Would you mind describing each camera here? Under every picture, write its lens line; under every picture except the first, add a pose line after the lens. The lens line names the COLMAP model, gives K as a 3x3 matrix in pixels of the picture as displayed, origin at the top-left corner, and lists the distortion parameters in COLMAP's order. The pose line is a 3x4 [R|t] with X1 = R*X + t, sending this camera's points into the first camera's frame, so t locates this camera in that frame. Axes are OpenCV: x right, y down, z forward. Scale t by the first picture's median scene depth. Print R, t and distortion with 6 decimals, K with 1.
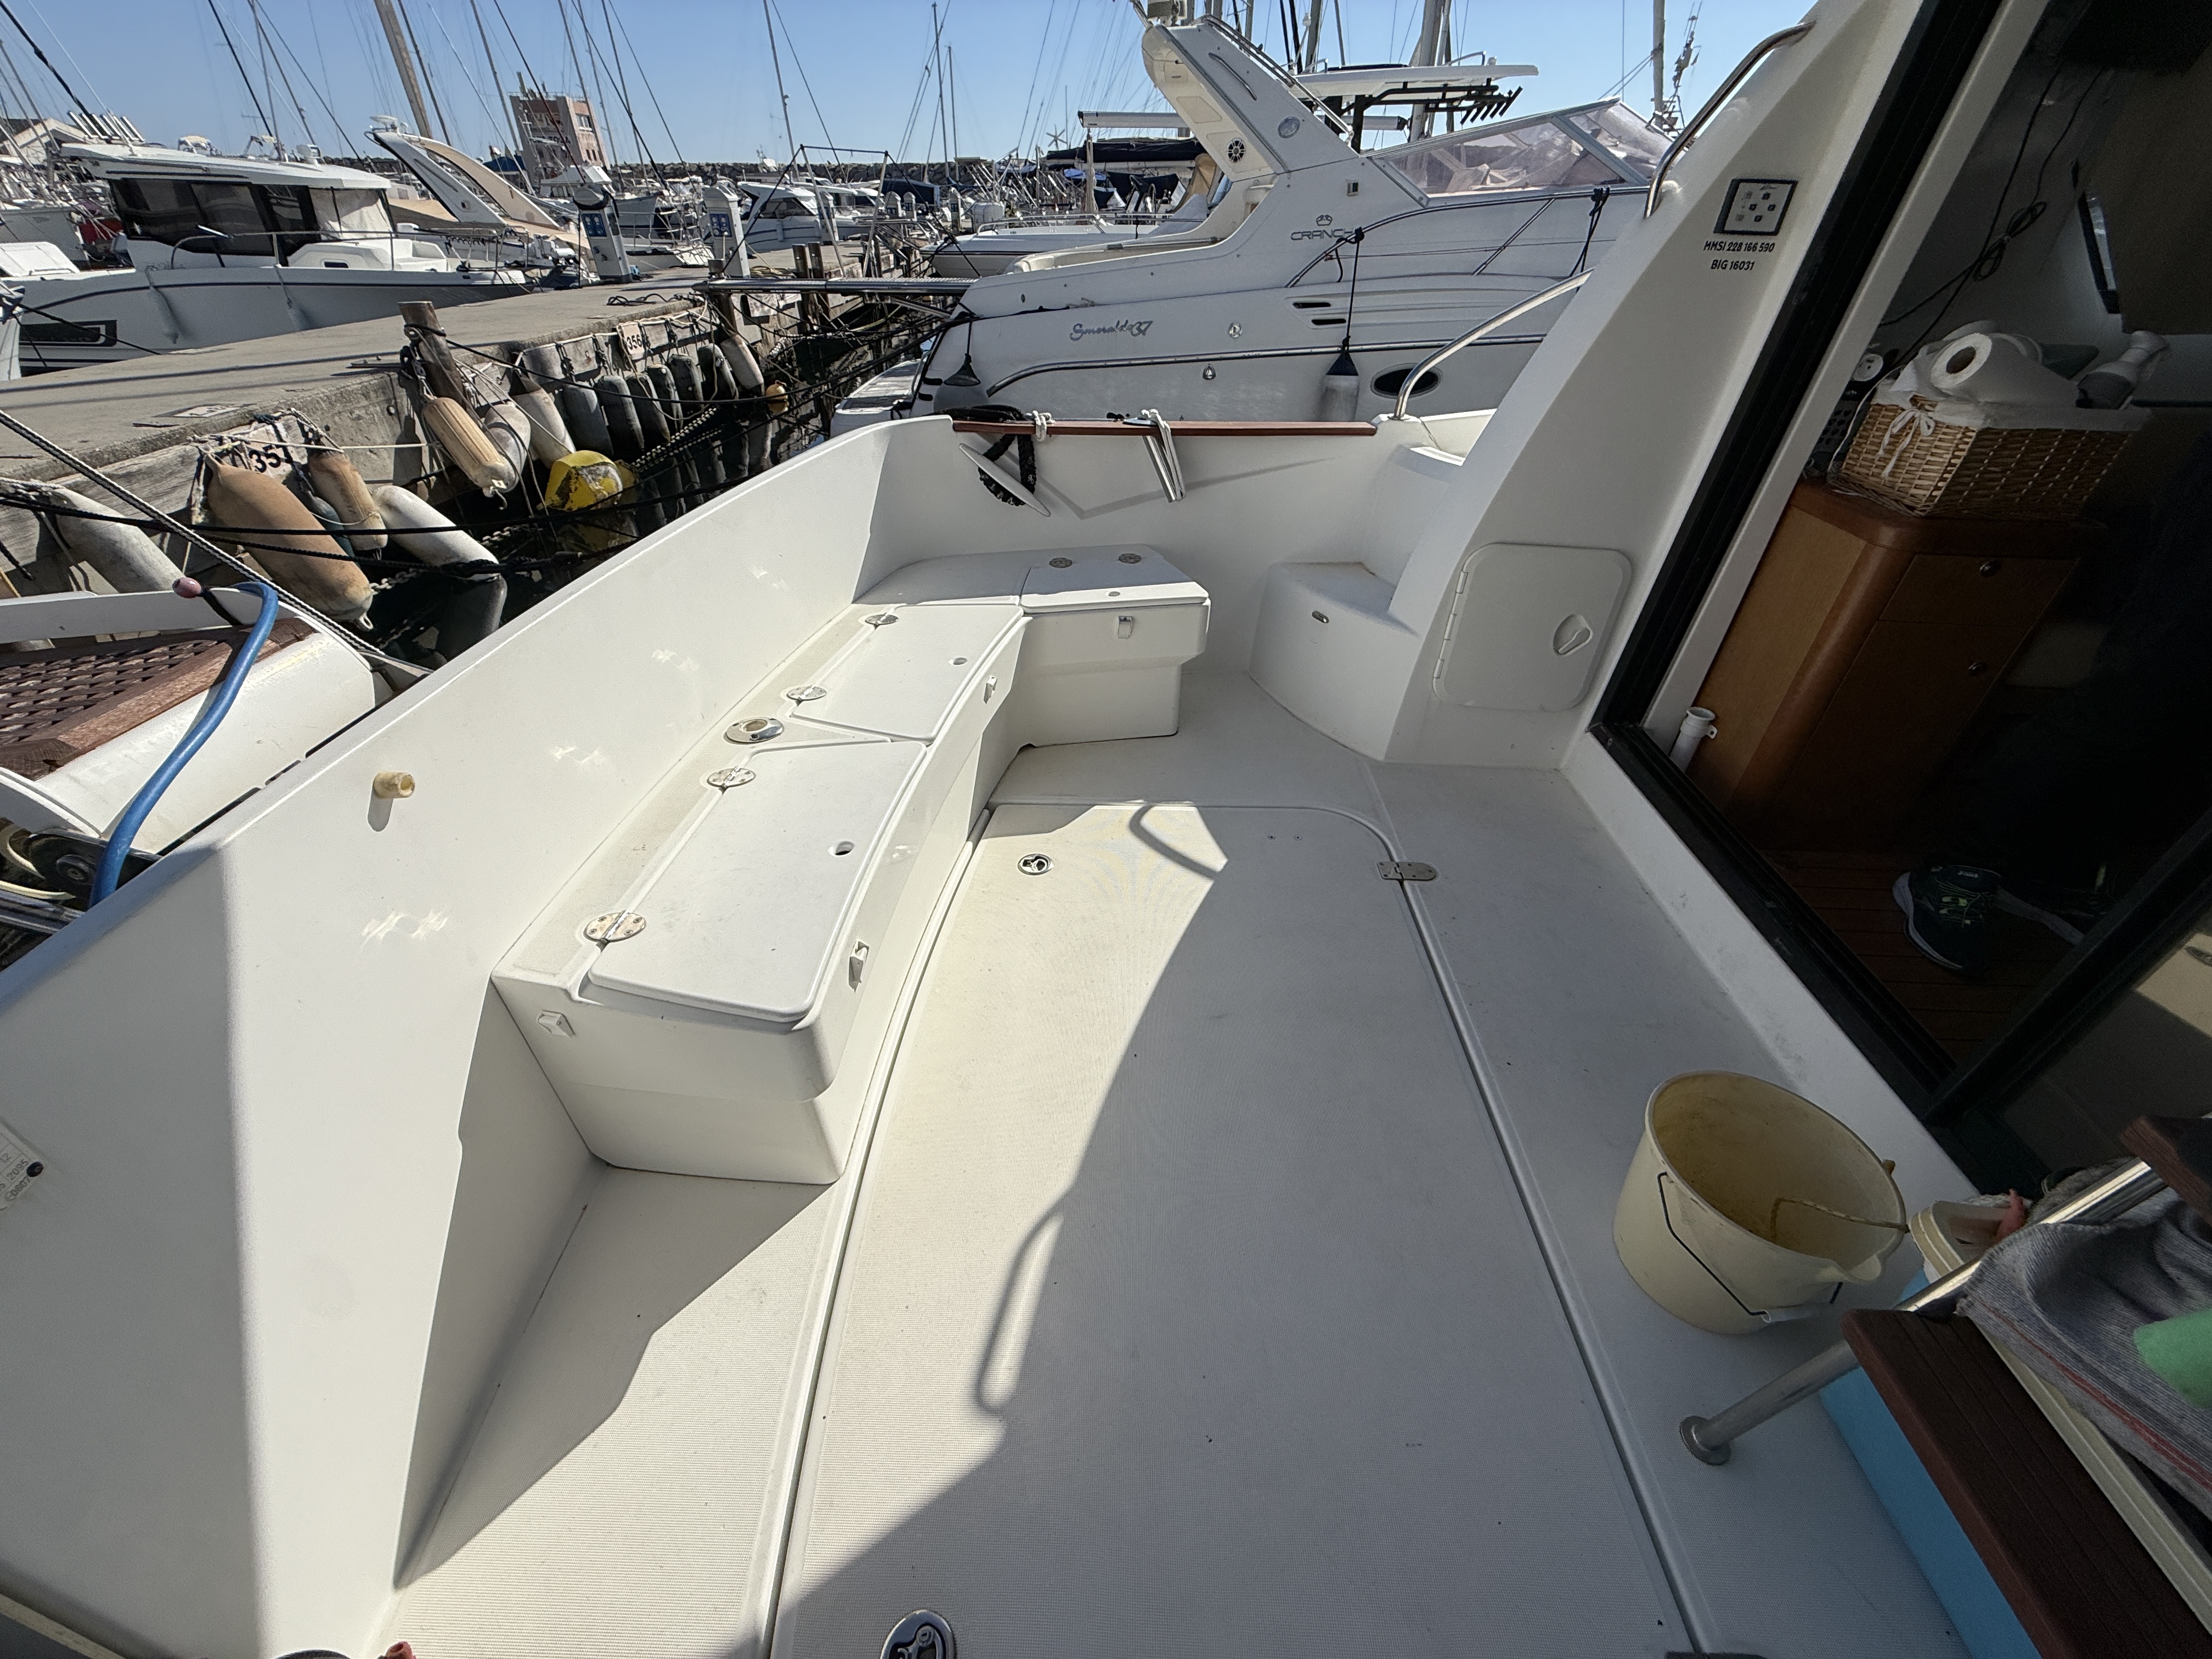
lens RADIAL K [[895.9, 0, 1106.0], [0, 895.9, 829.5], [0, 0, 1]] dist [0.000180, -0.000031]
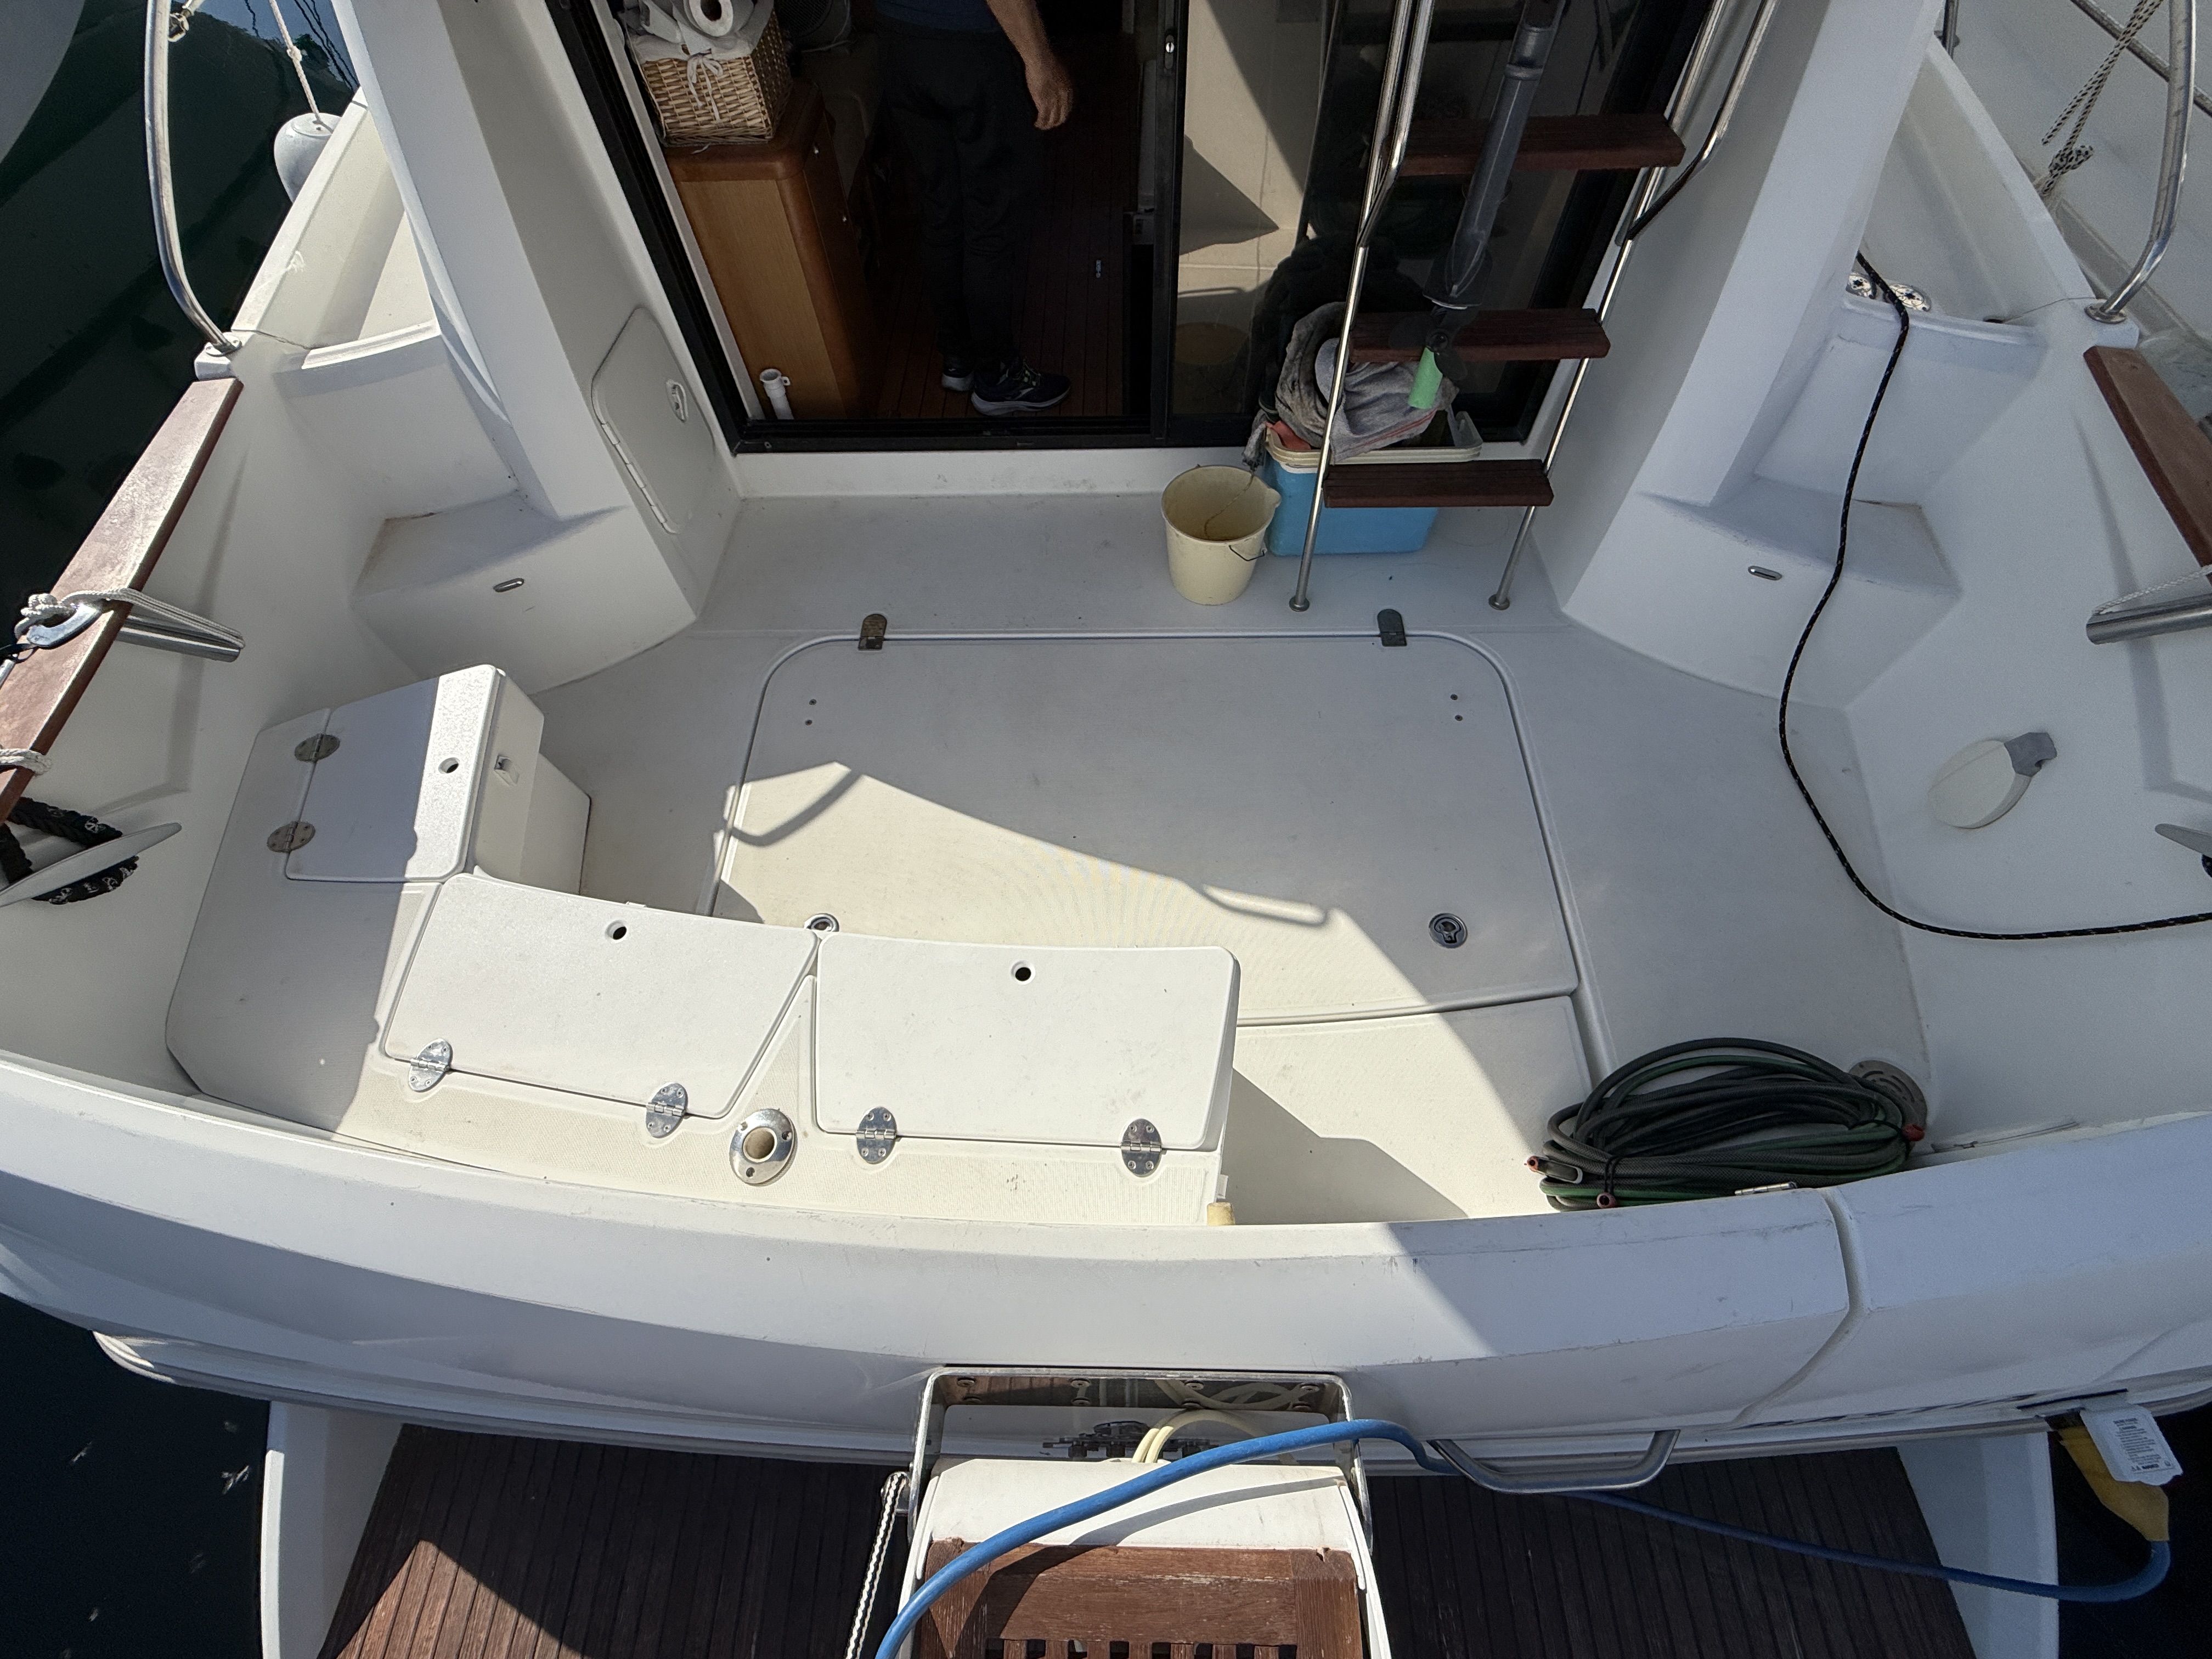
lens RADIAL K [[895.9, 0, 1106.0], [0, 895.9, 829.5], [0, 0, 1]] dist [0.000180, -0.000031]
pose [[-0.028316, -0.874569, 0.484073, -0.433510], [0.589383, 0.376526, 0.714742, -0.480984], [-0.807358, 0.305543, 0.504794, 0.230080]]
